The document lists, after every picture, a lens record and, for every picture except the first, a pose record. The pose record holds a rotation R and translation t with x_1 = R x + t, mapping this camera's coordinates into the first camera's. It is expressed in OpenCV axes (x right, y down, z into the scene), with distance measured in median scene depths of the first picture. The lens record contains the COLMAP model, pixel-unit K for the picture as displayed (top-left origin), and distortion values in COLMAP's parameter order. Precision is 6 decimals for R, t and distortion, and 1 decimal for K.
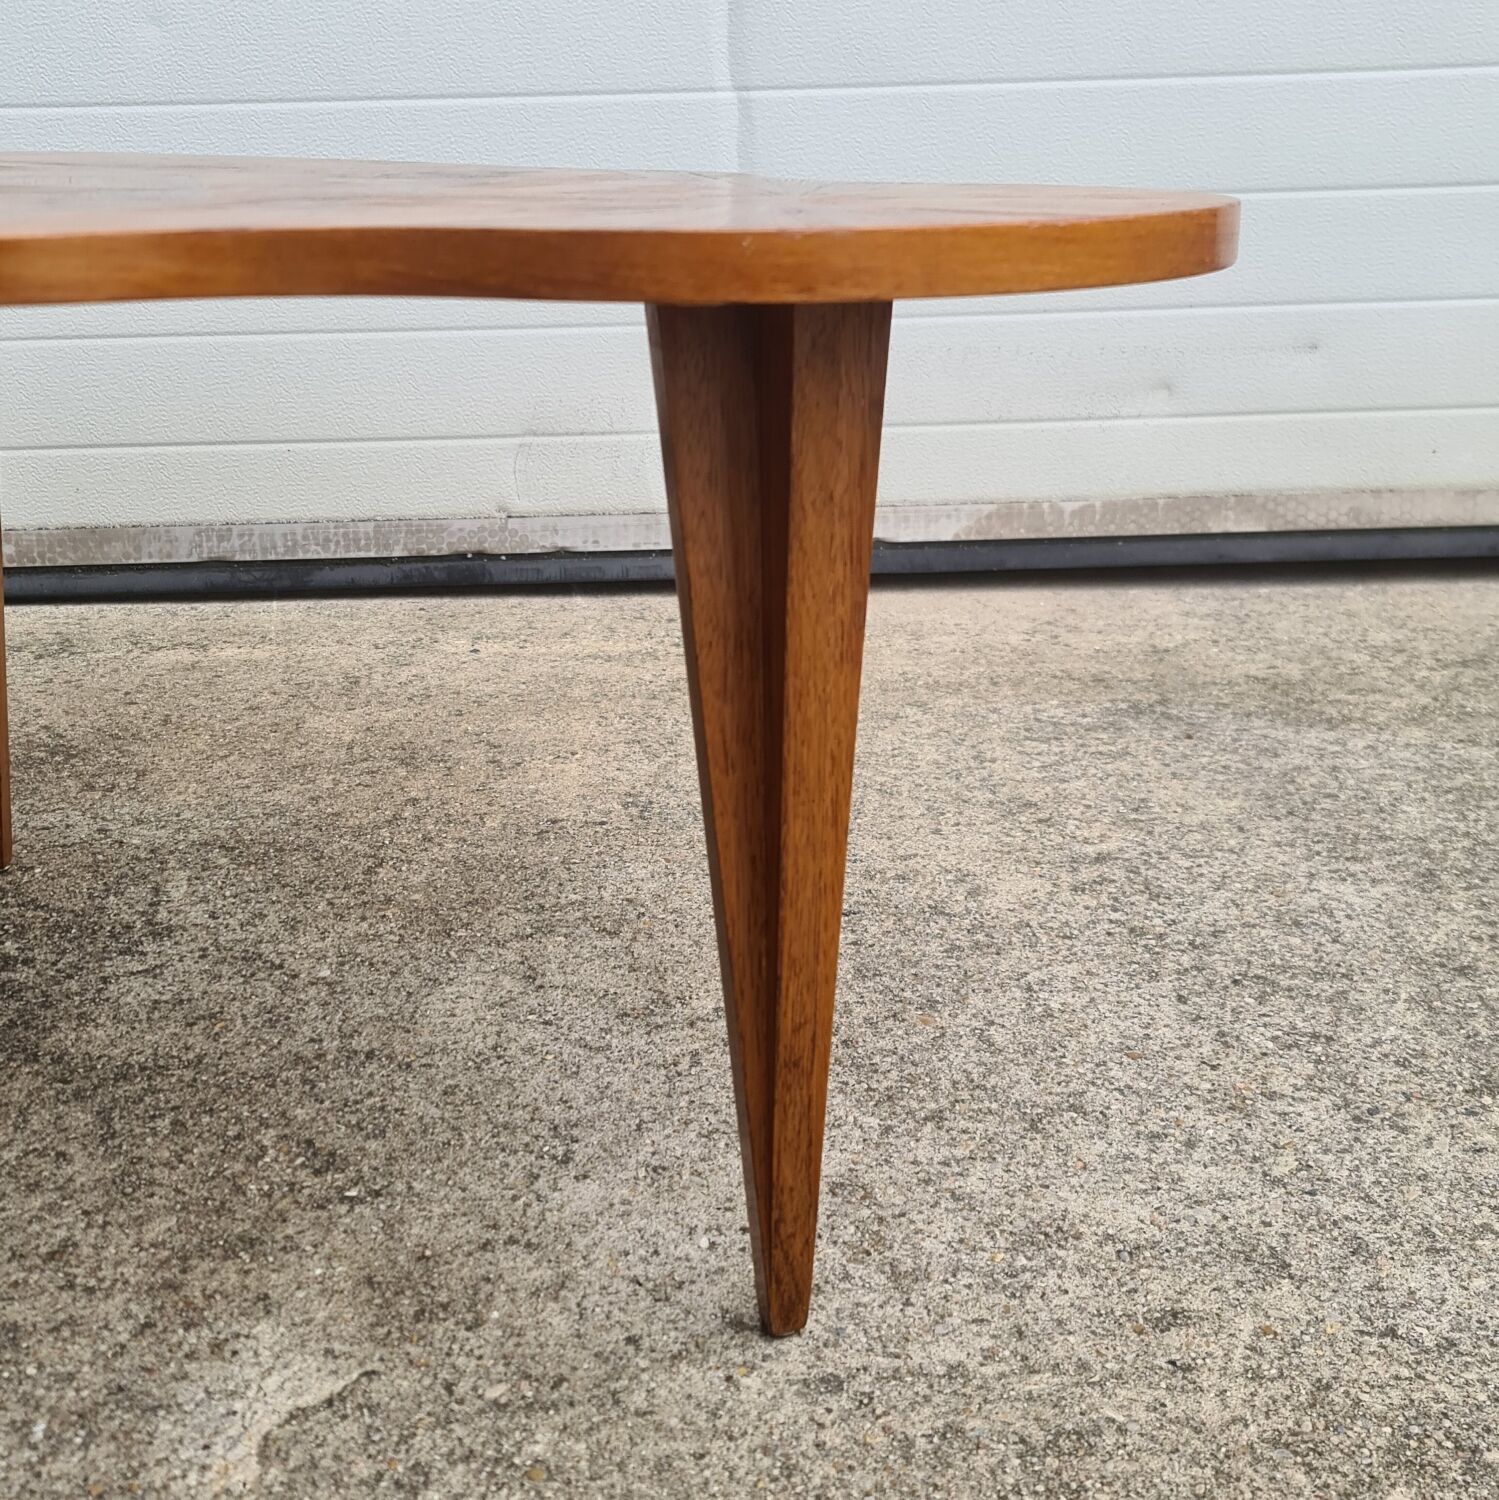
lens RADIAL K [[2112.1, 0, 763.4], [0, 2112.1, 743.0], [0, 0, 1]] dist [0.070949, 0.000000]
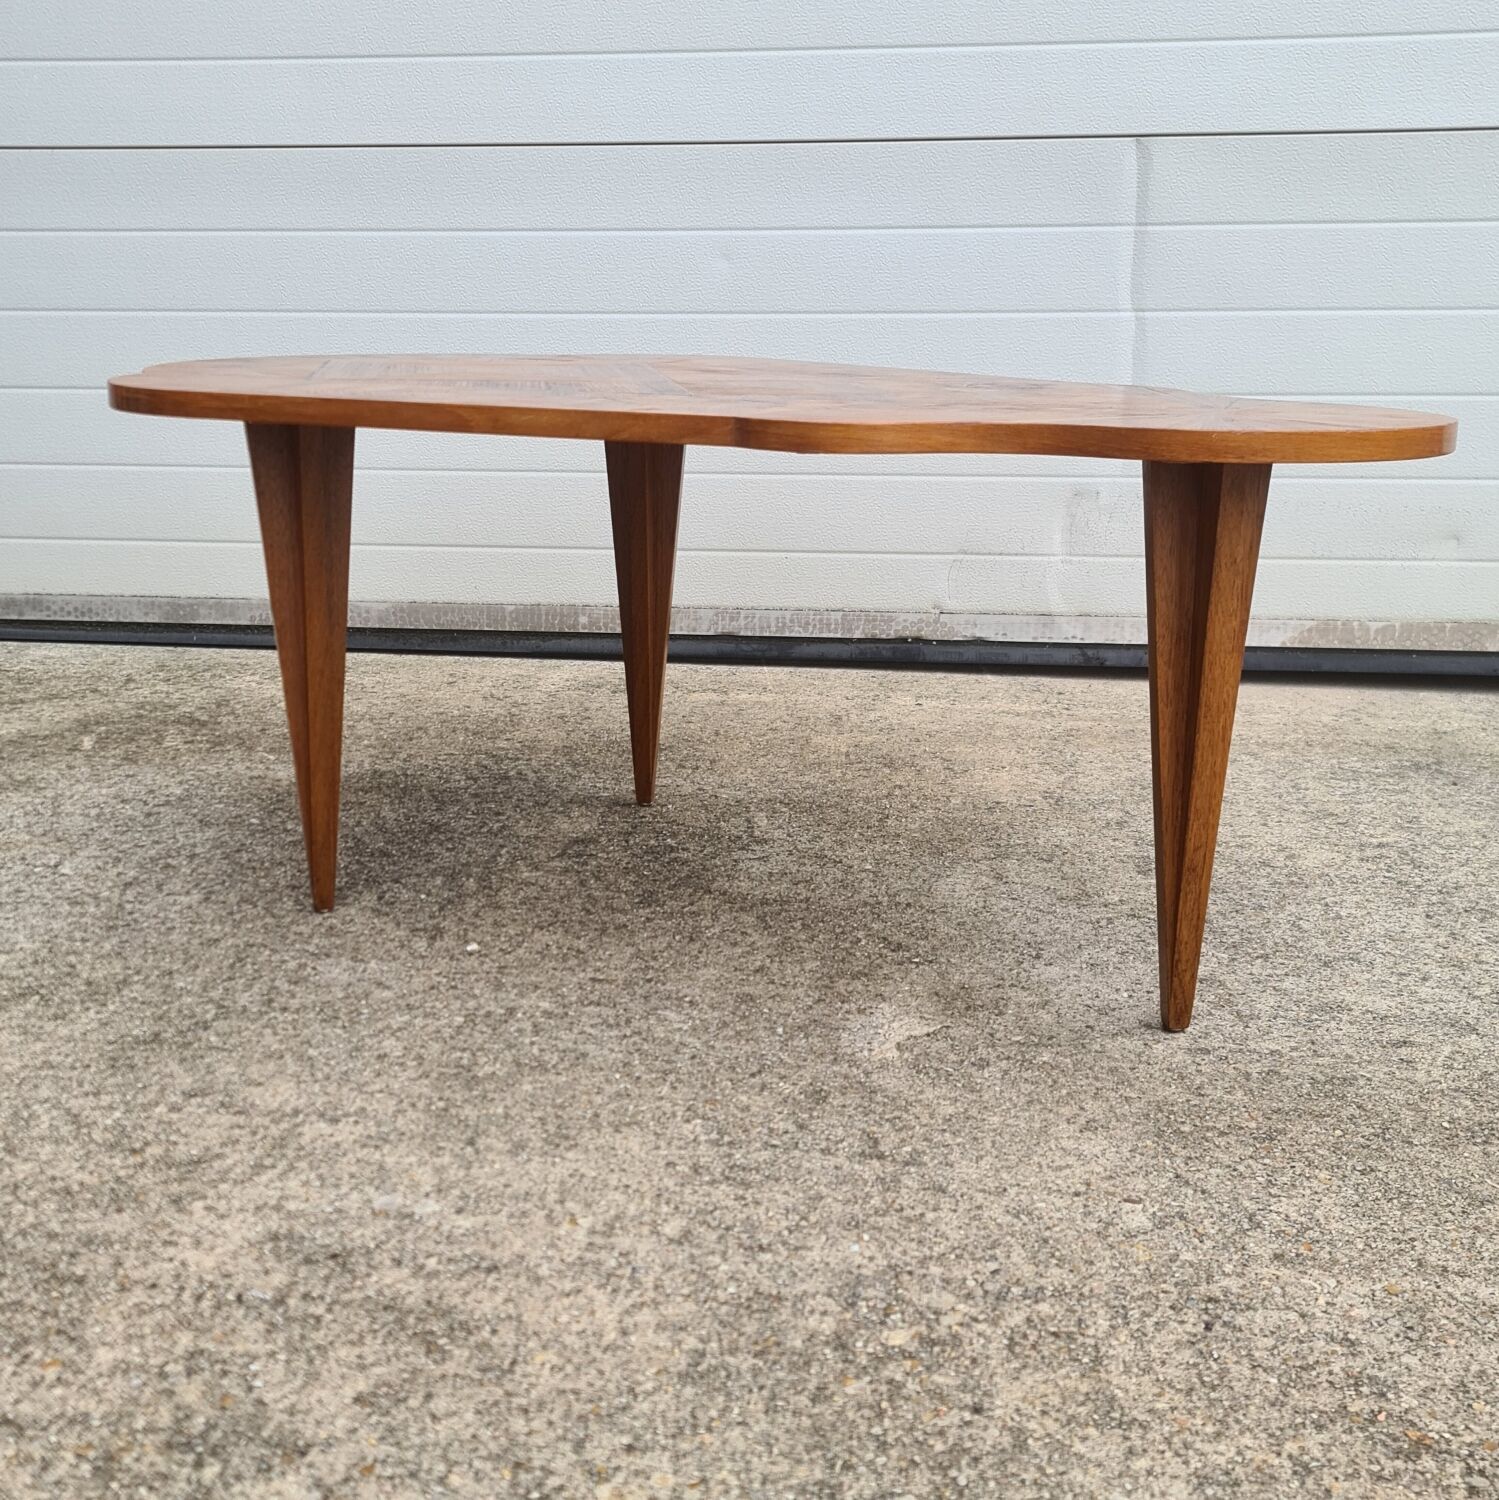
lens RADIAL K [[2112.1, 0, 717.6], [0, 2112.1, 718.2], [0, 0, 1]] dist [0.070949, 0.000000]
pose [[0.985397, 0.057225, -0.160369, -0.077257], [-0.070263, 0.994564, -0.076842, 0.140813], [0.155100, 0.086988, 0.984062, -0.658752]]
